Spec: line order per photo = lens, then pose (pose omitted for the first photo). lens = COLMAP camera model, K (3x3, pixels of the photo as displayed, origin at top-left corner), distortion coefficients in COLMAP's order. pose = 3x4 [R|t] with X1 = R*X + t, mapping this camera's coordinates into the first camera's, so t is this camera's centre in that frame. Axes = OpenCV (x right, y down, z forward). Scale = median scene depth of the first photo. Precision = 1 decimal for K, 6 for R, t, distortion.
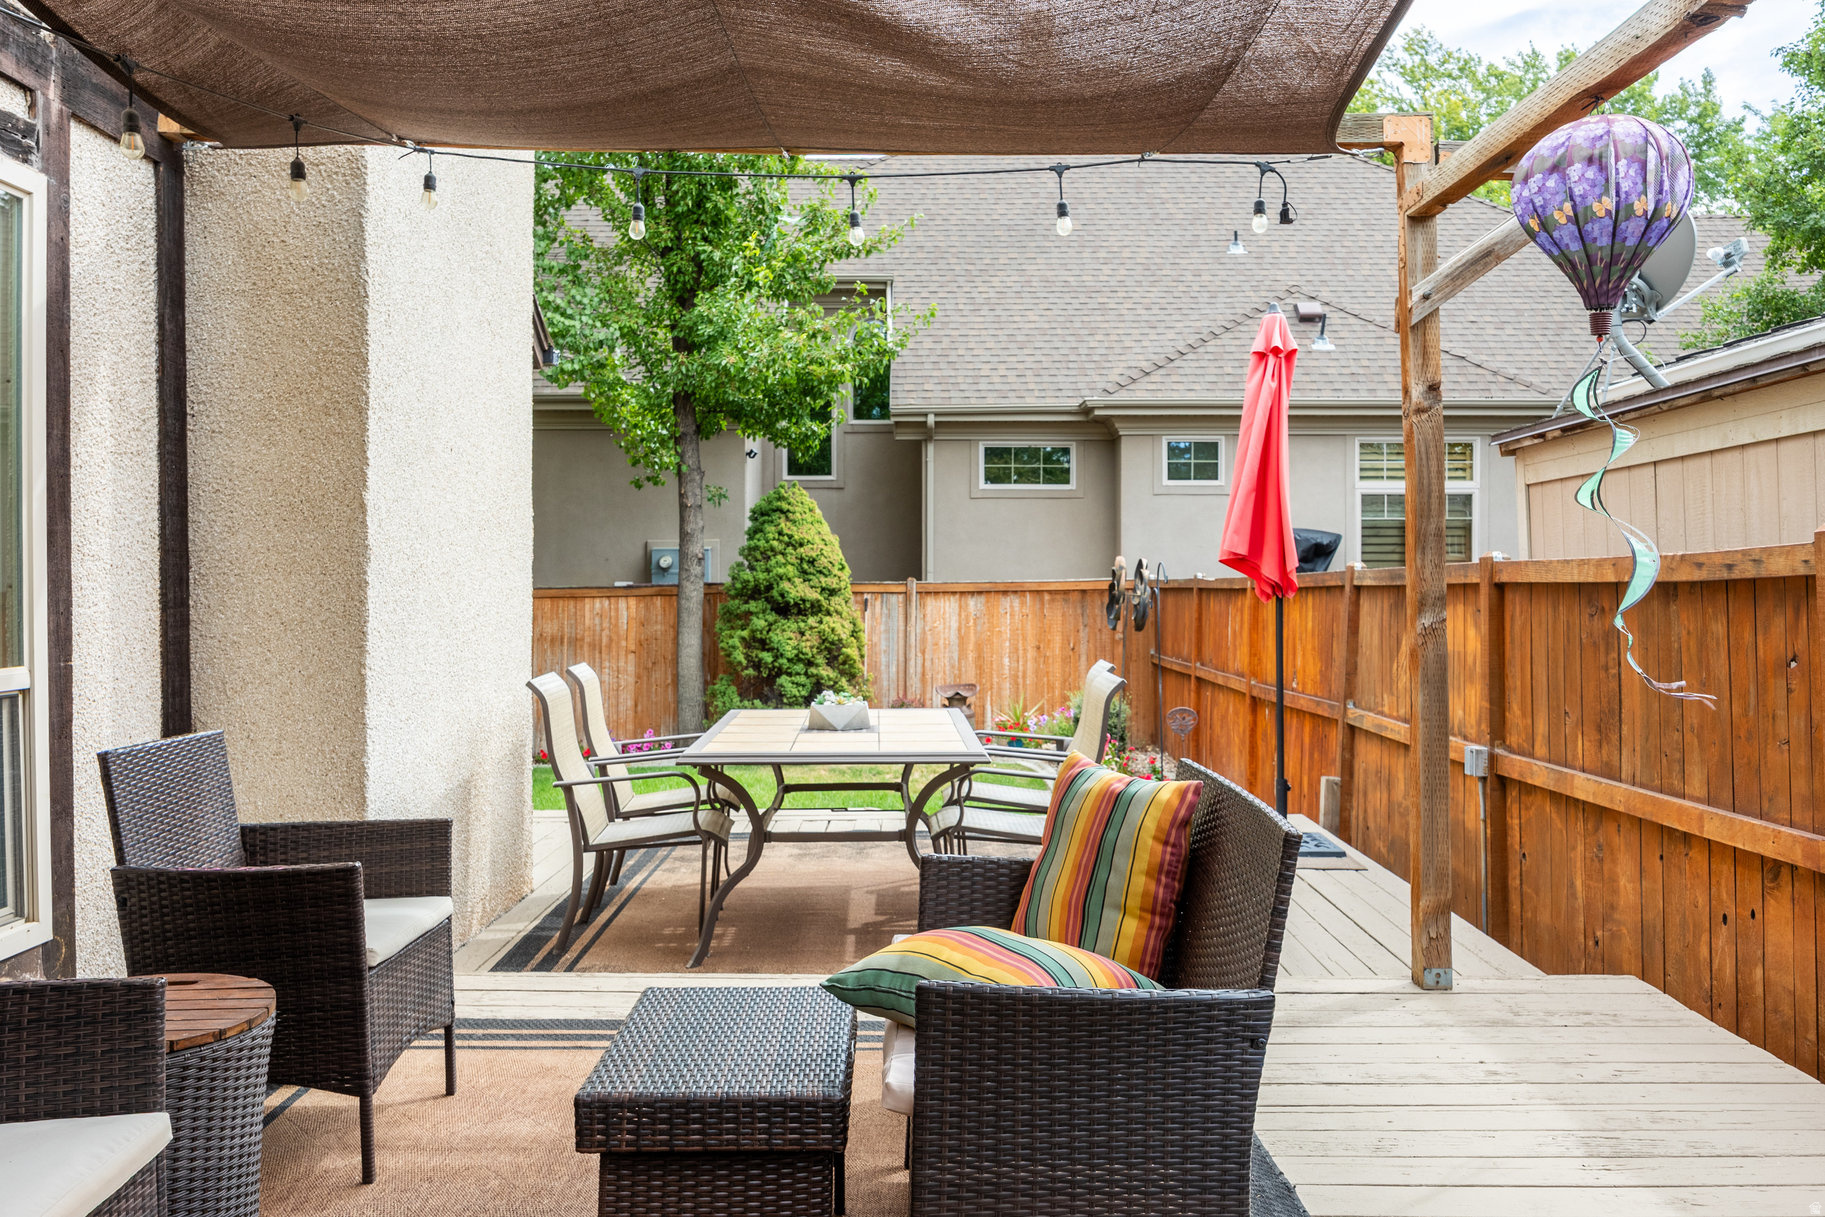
lens RADIAL K [[1438.1, 0, 932.4], [0, 1438.1, 573.2], [0, 0, 1]] dist [0.005424, 0.000954]
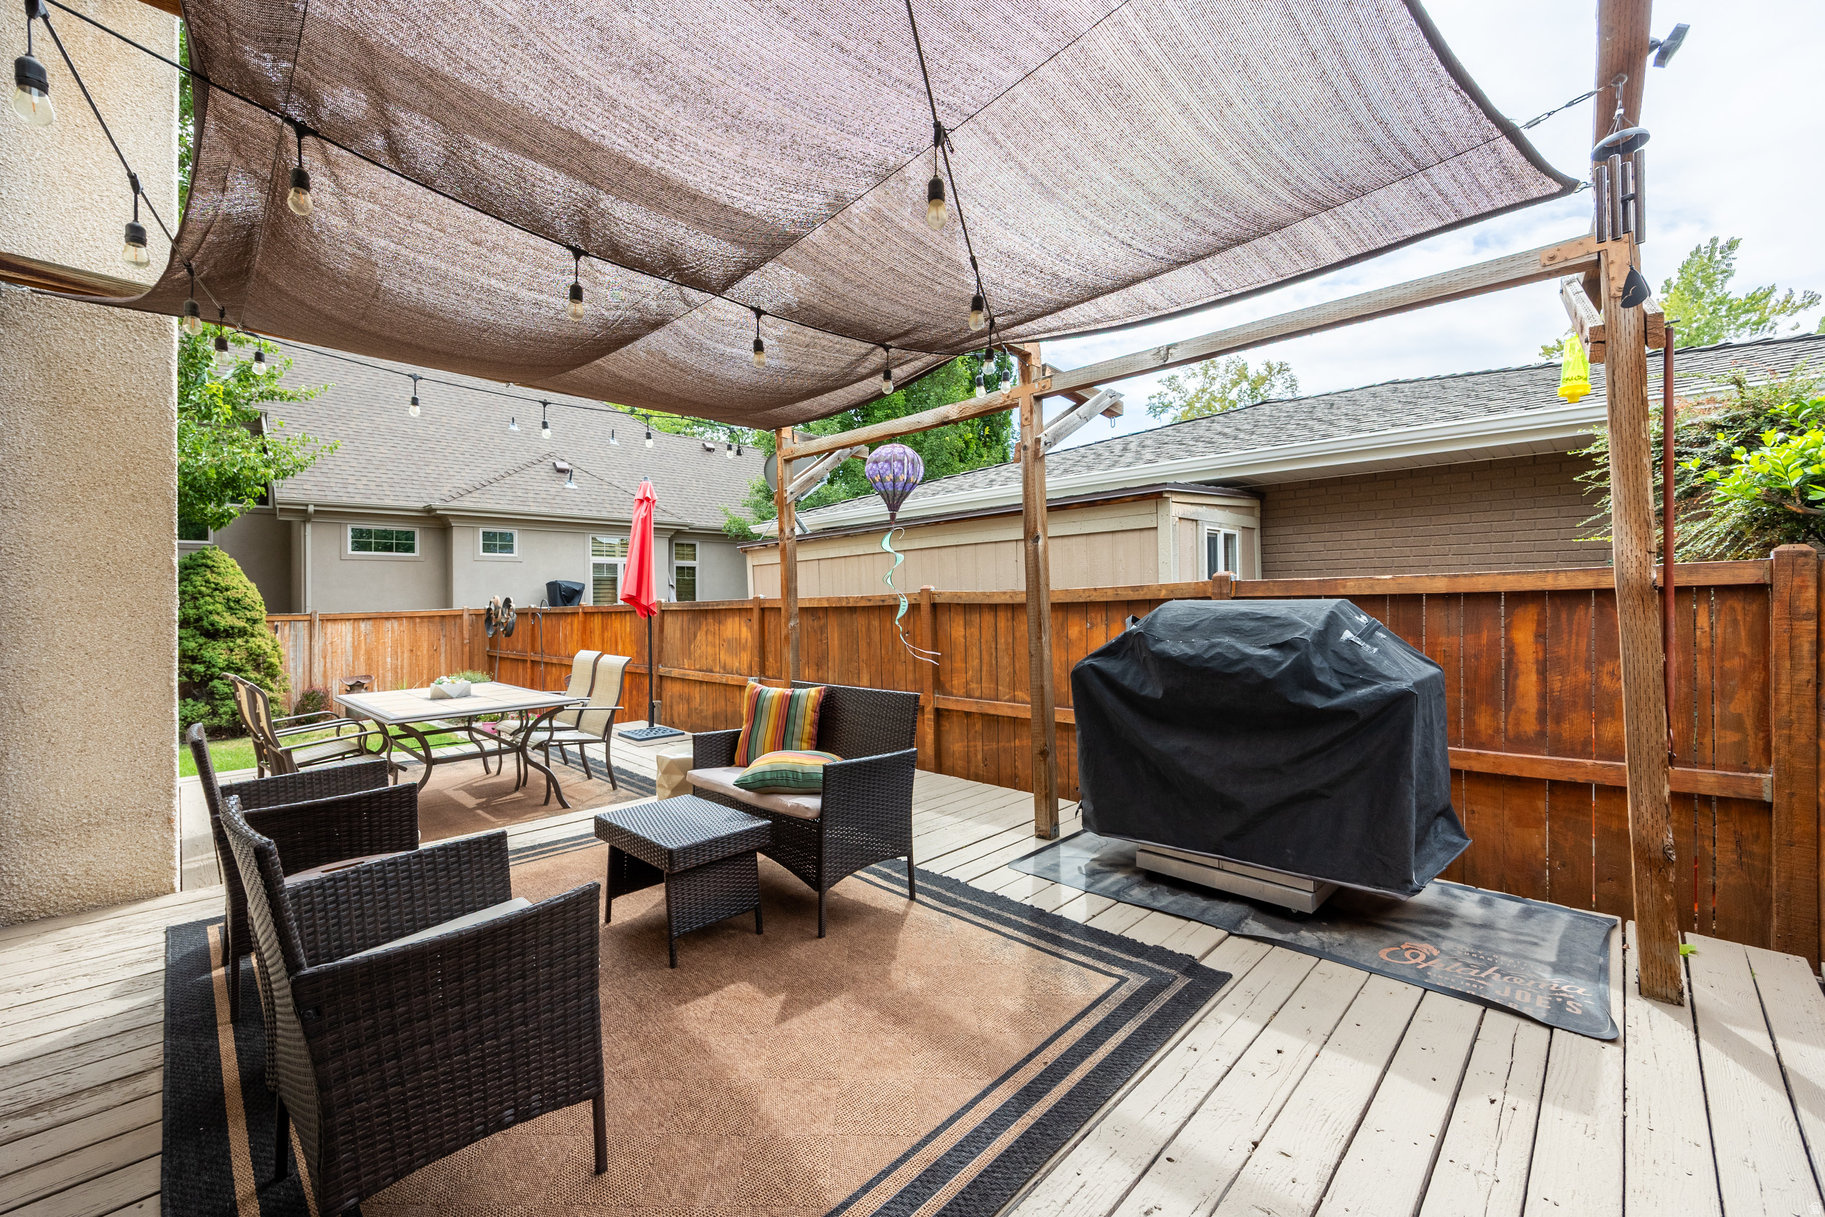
lens RADIAL K [[723.9, 0, 907.2], [0, 723.9, 604.4], [0, 0, 1]] dist [-0.003843, -0.000241]
pose [[0.707664, -0.014025, 0.706410, -0.120608], [0.011658, 0.999899, 0.008173, -0.002547], [-0.706453, 0.002452, 0.707756, -0.006747]]
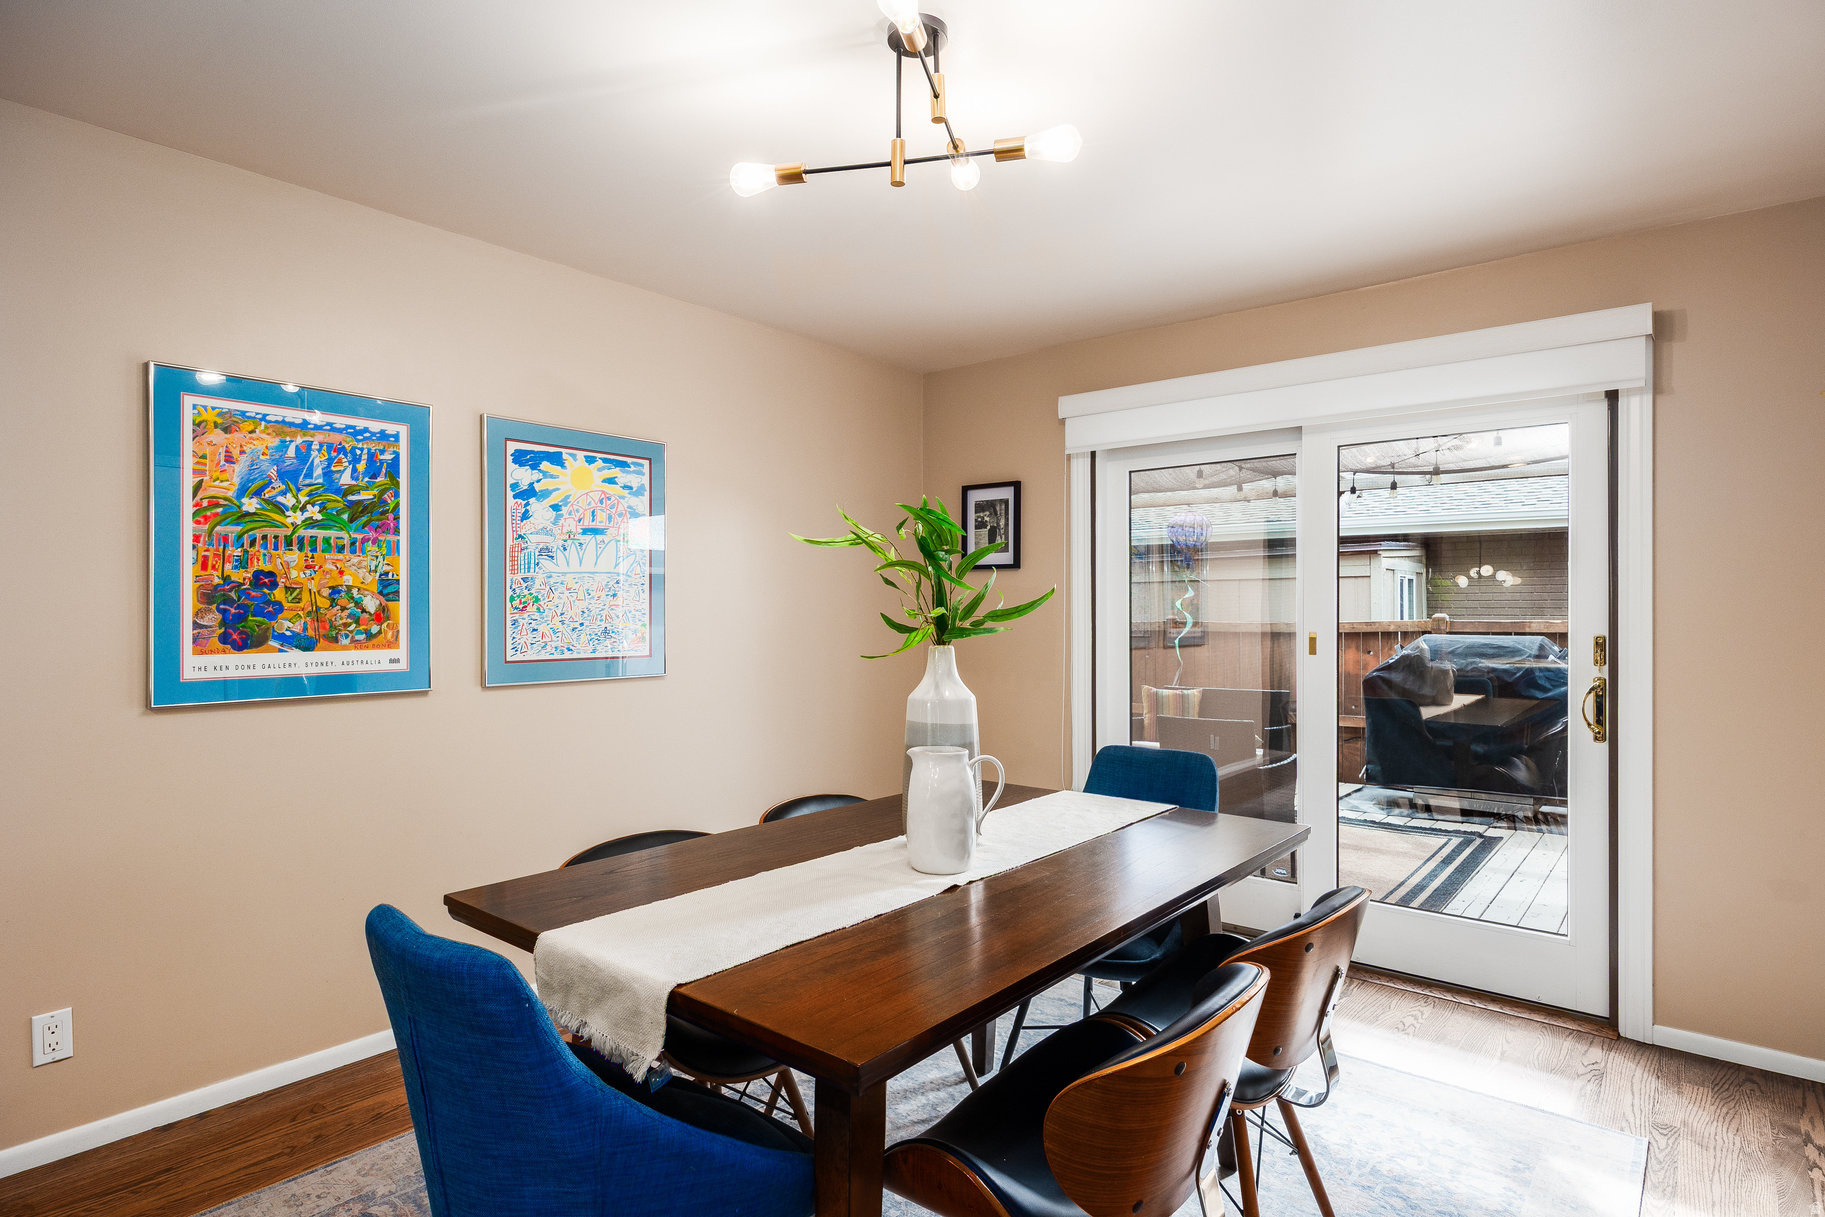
lens RADIAL K [[978.7, 0, 913.2], [0, 978.7, 613.7], [0, 0, 1]] dist [-0.002641, -0.000345]
pose [[0.636244, 0.003215, 0.771481, -0.380175], [-0.004054, 0.999991, -0.000824, -0.008775], [-0.771477, -0.002604, 0.636252, -0.011999]]
